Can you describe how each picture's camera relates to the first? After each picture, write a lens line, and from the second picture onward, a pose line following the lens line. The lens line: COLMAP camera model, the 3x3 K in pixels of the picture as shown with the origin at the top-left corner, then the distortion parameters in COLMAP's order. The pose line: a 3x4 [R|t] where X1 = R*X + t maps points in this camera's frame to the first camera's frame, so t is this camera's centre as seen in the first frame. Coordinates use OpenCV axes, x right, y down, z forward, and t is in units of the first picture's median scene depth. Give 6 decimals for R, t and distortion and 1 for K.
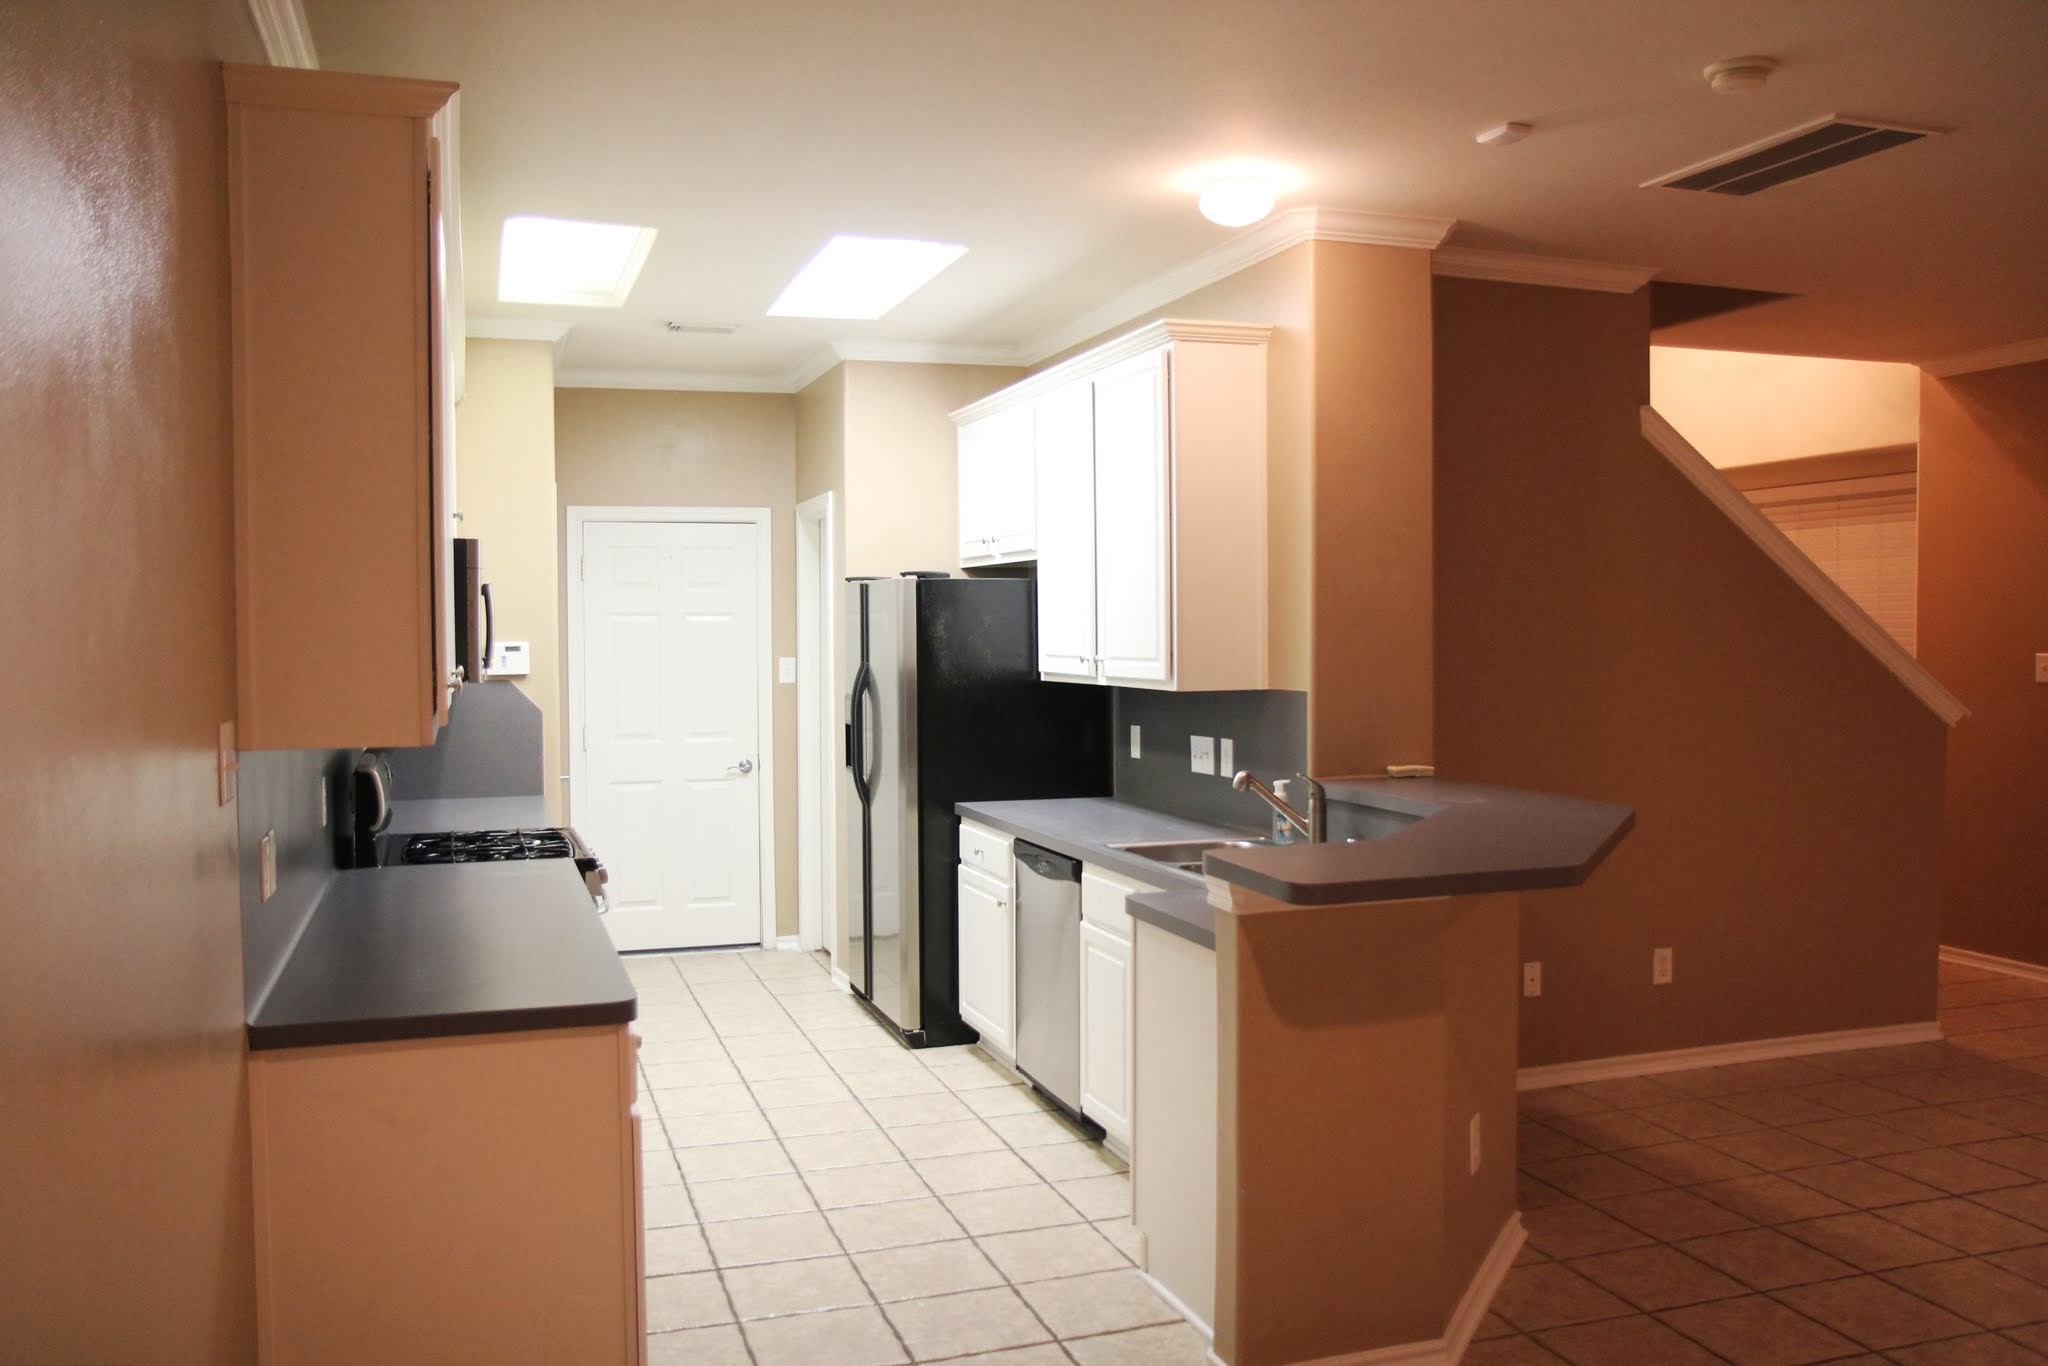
lens RADIAL K [[1650.6, 0, 985.9], [0, 1650.6, 720.4], [0, 0, 1]] dist [-0.094096, 0.116405]
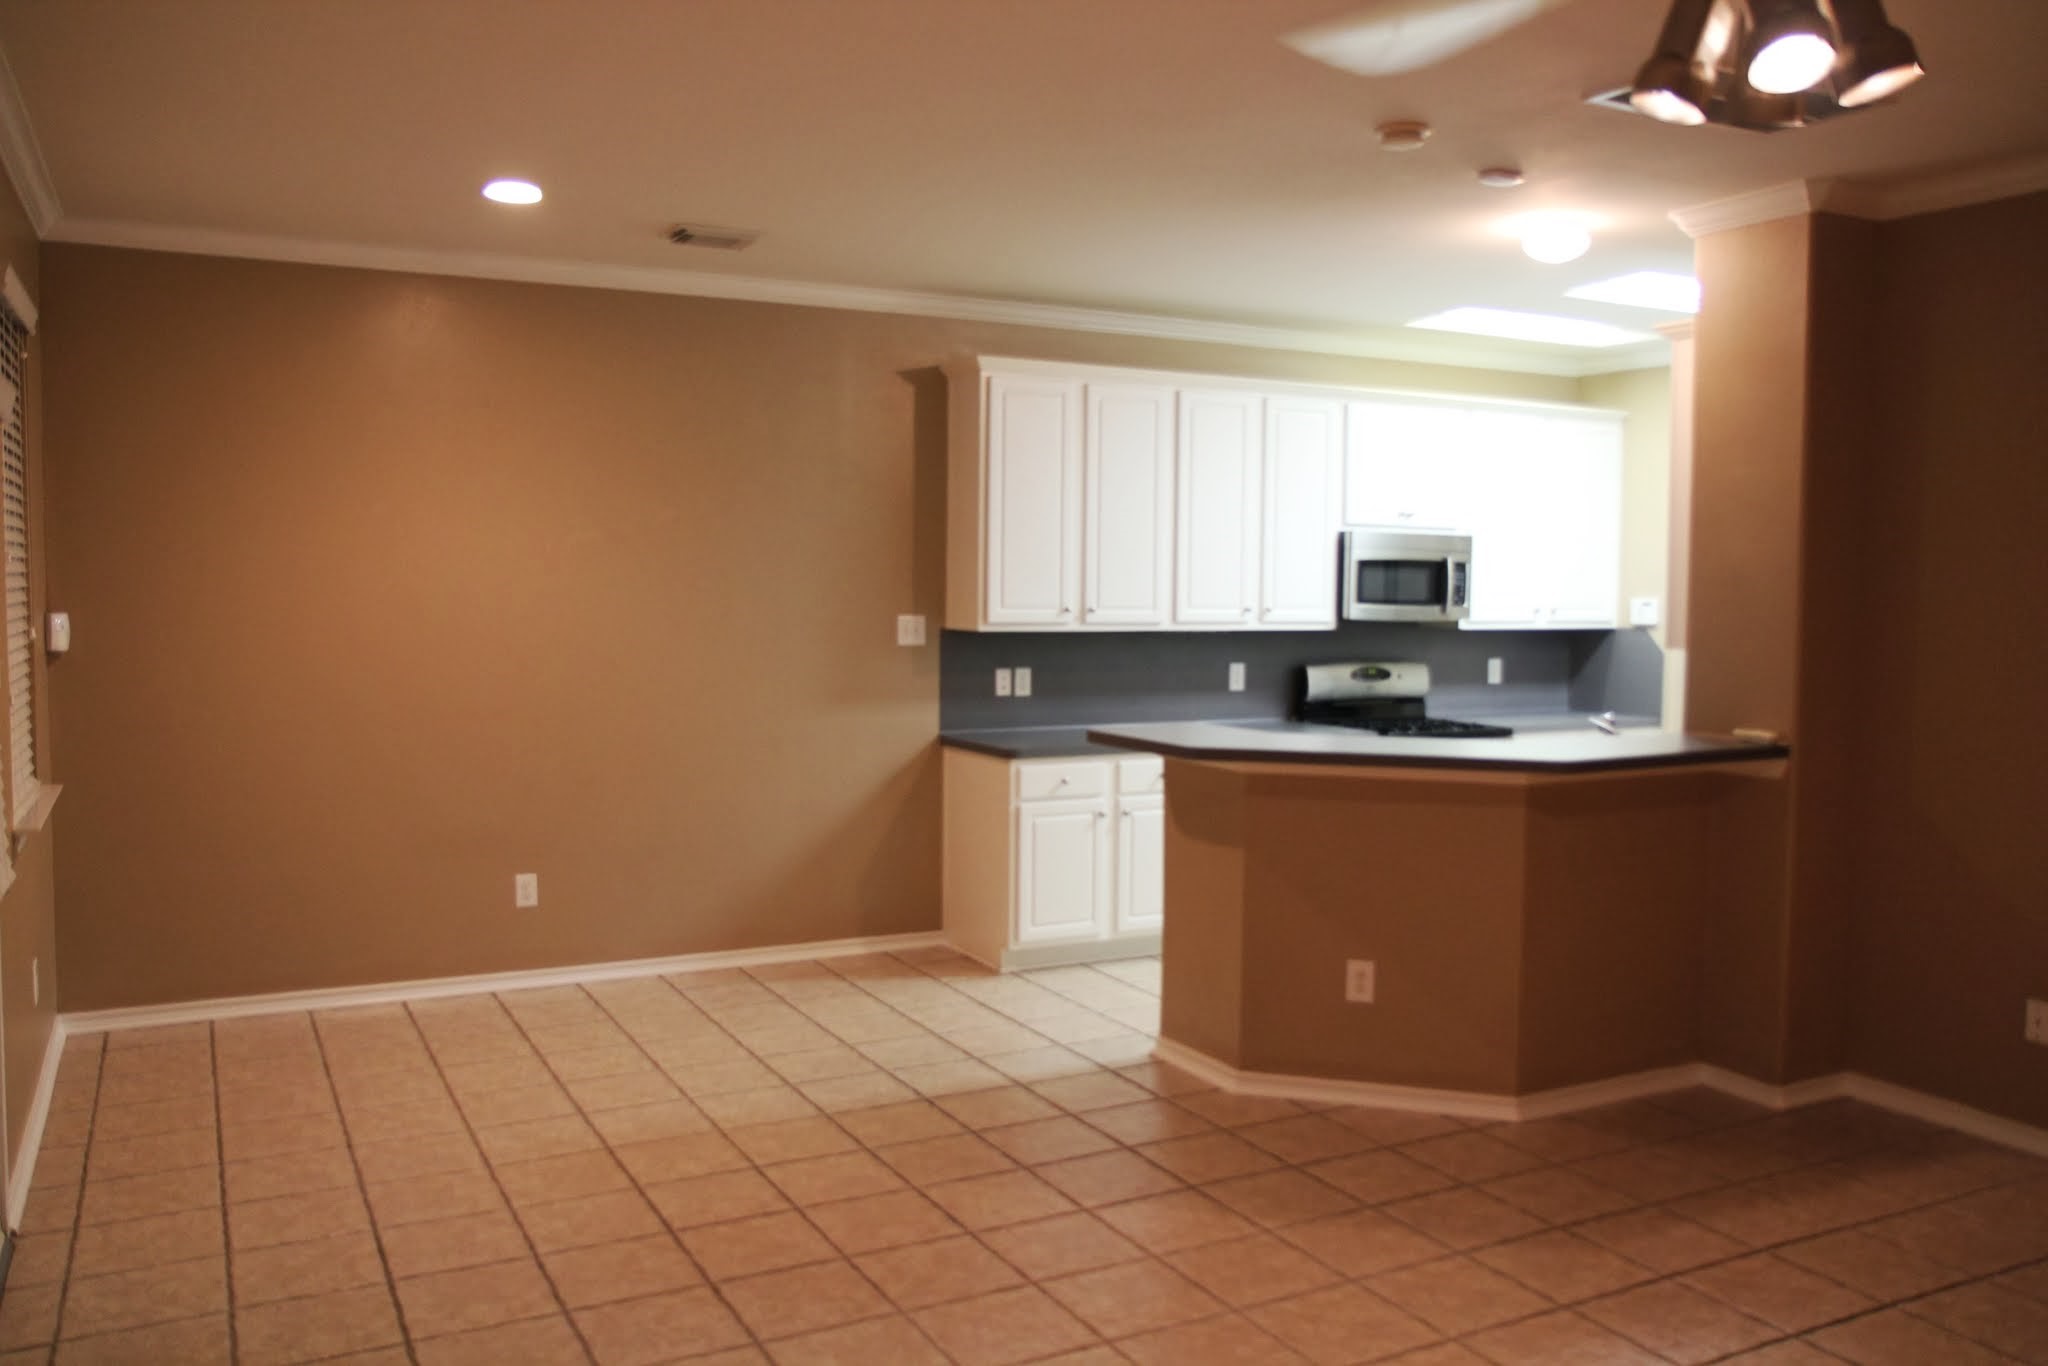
lens RADIAL K [[1650.6, 0, 1017.6], [0, 1650.6, 676.2], [0, 0, 1]] dist [-0.094096, 0.116405]
pose [[0.154975, 0.065271, -0.985760, 1.138161], [-0.068624, 0.996116, 0.055168, -0.029449], [0.985532, 0.059097, 0.158852, 0.367934]]
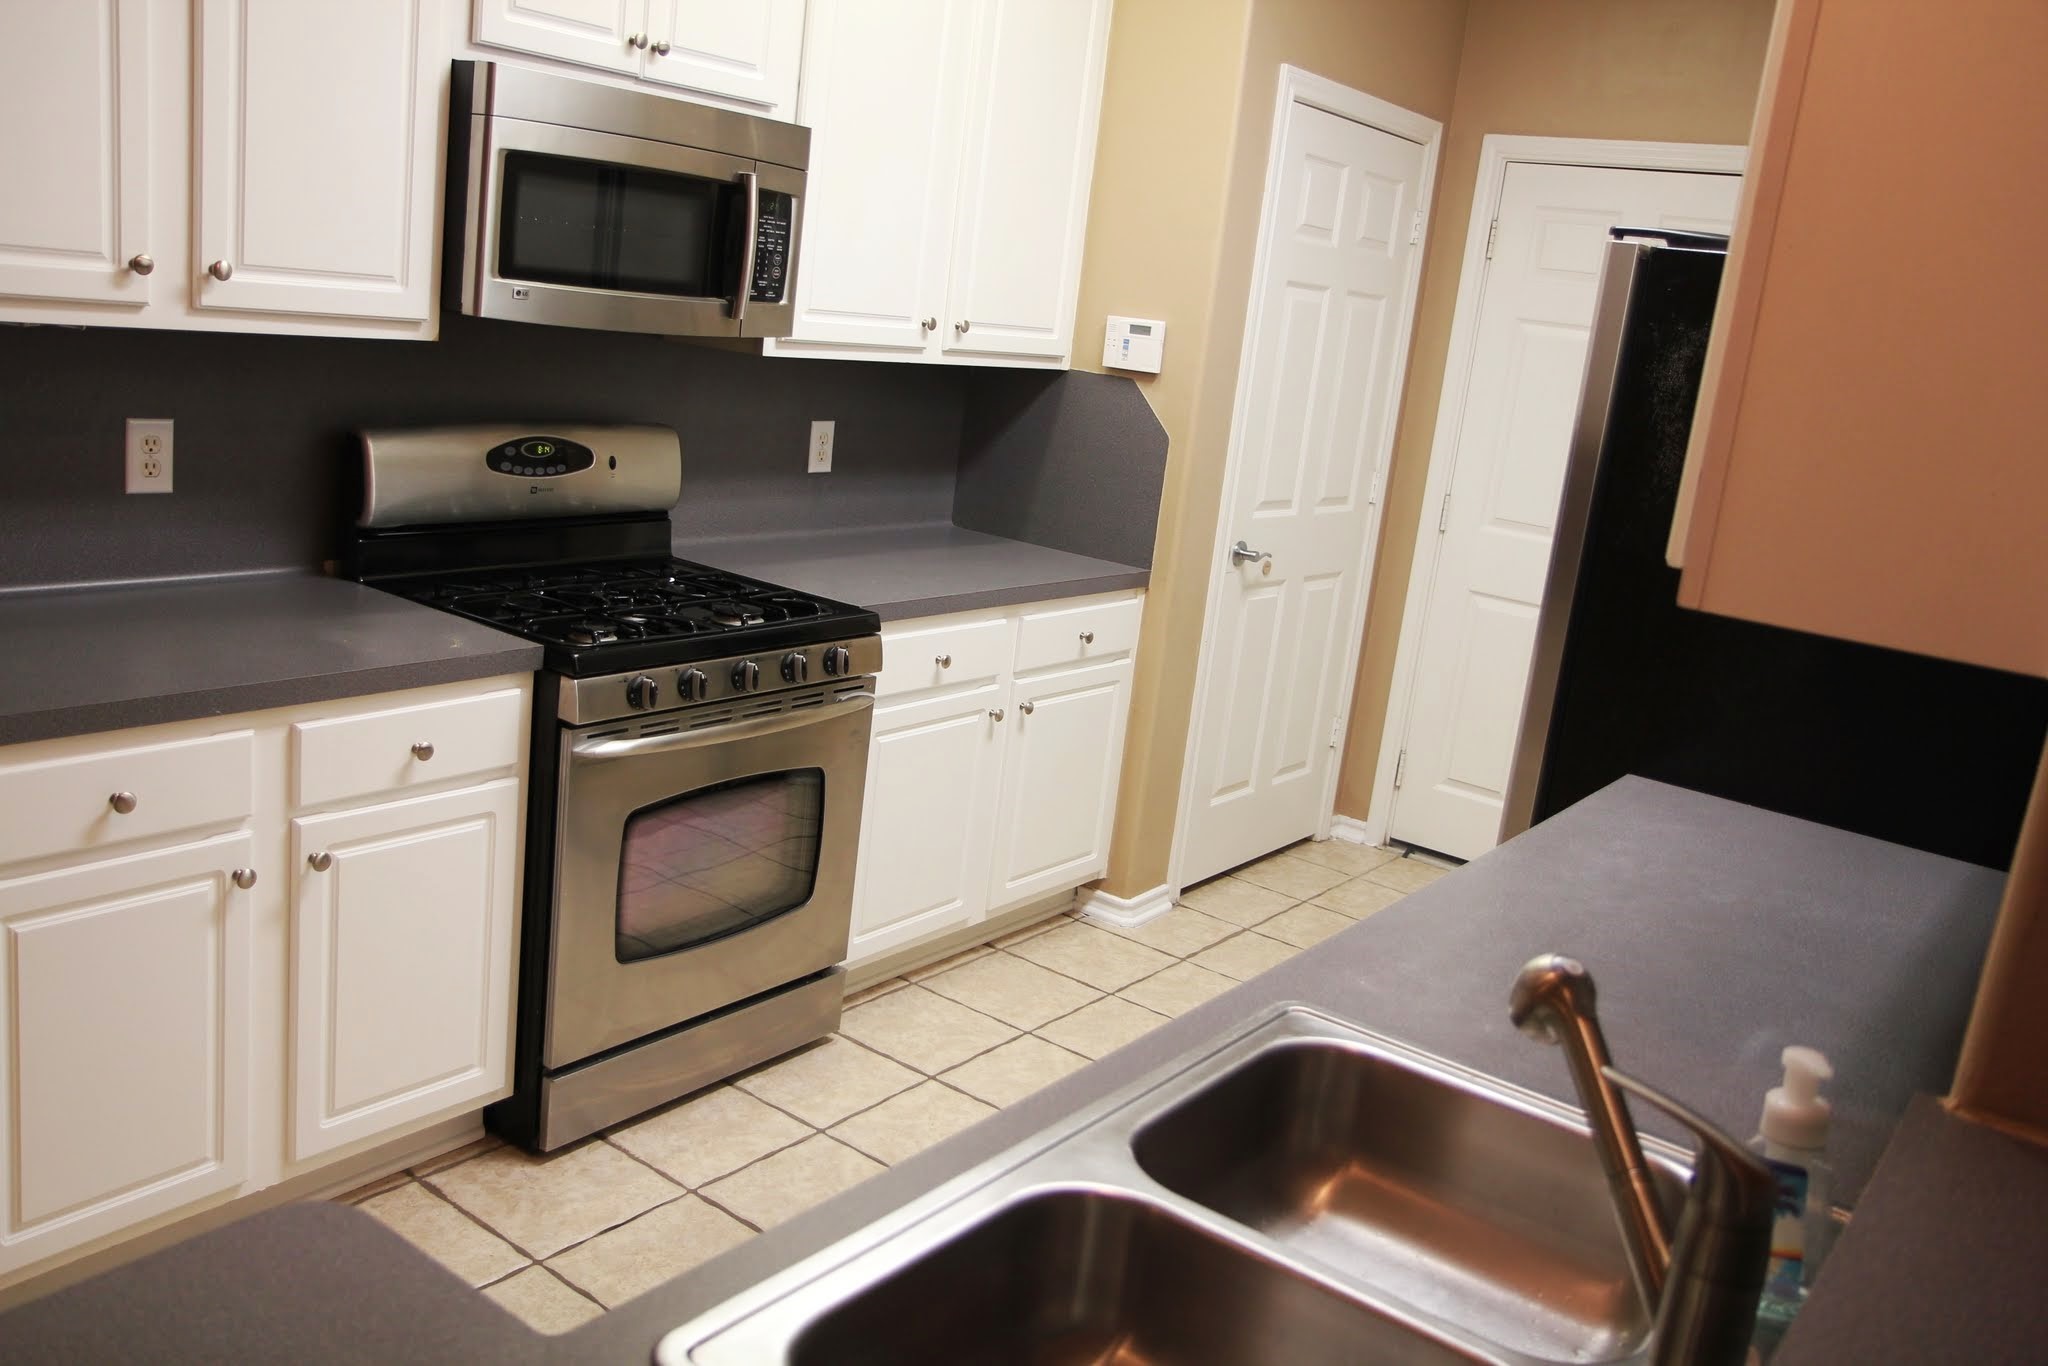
lens RADIAL K [[1650.6, 0, 1016.8], [0, 1650.6, 698.6], [0, 0, 1]] dist [-0.094096, 0.116405]
pose [[0.569561, 0.273567, -0.775088, 0.259887], [-0.166284, 0.961839, 0.217290, -0.044866], [0.804953, 0.005125, 0.593316, 0.724400]]
